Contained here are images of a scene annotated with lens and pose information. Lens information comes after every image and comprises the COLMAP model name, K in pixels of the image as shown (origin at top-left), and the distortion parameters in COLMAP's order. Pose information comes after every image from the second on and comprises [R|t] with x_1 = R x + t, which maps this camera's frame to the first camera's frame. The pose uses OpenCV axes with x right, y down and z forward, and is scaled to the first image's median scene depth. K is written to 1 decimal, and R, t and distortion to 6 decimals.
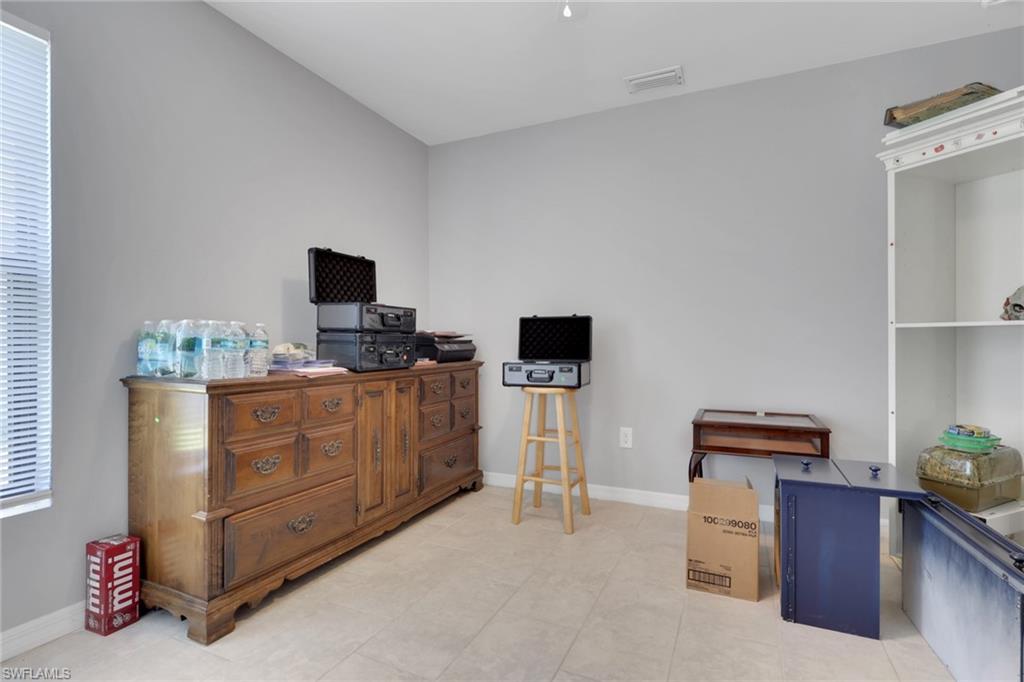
lens RADIAL K [[481.2, 0, 506.0], [0, 481.2, 340.5], [0, 0, 1]] dist [-0.002415, 0.000432]
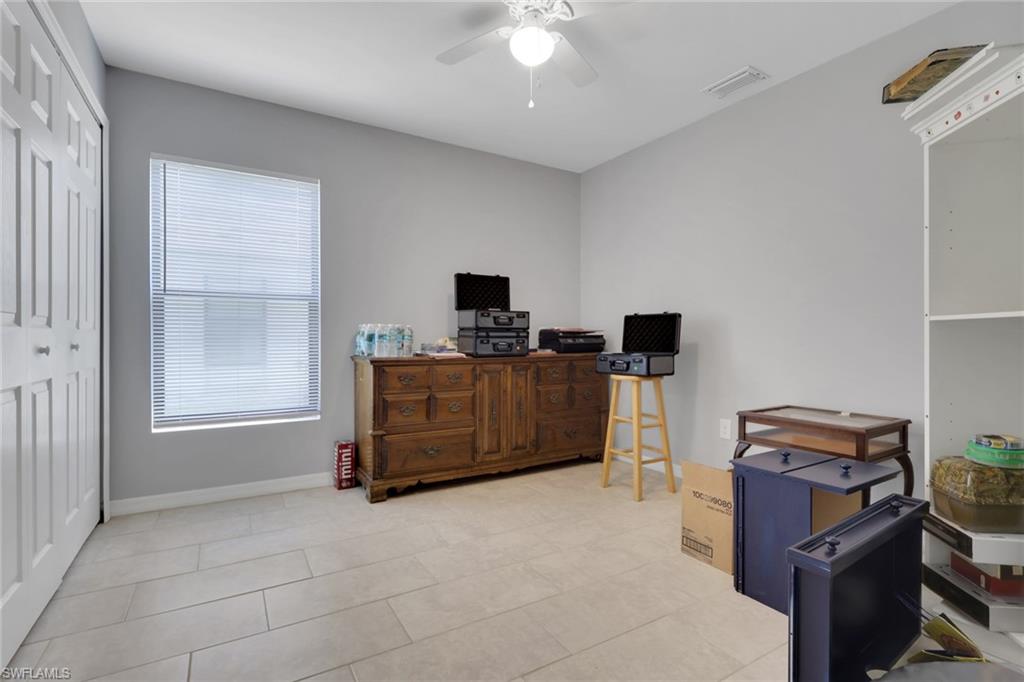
lens RADIAL K [[481.2, 0, 520.2], [0, 481.2, 339.9], [0, 0, 1]] dist [-0.002415, 0.000432]
pose [[0.834117, 0.004591, -0.551568, 0.622743], [0.000478, 0.999959, 0.009046, 0.000374], [0.551587, -0.007809, 0.834081, -0.146981]]
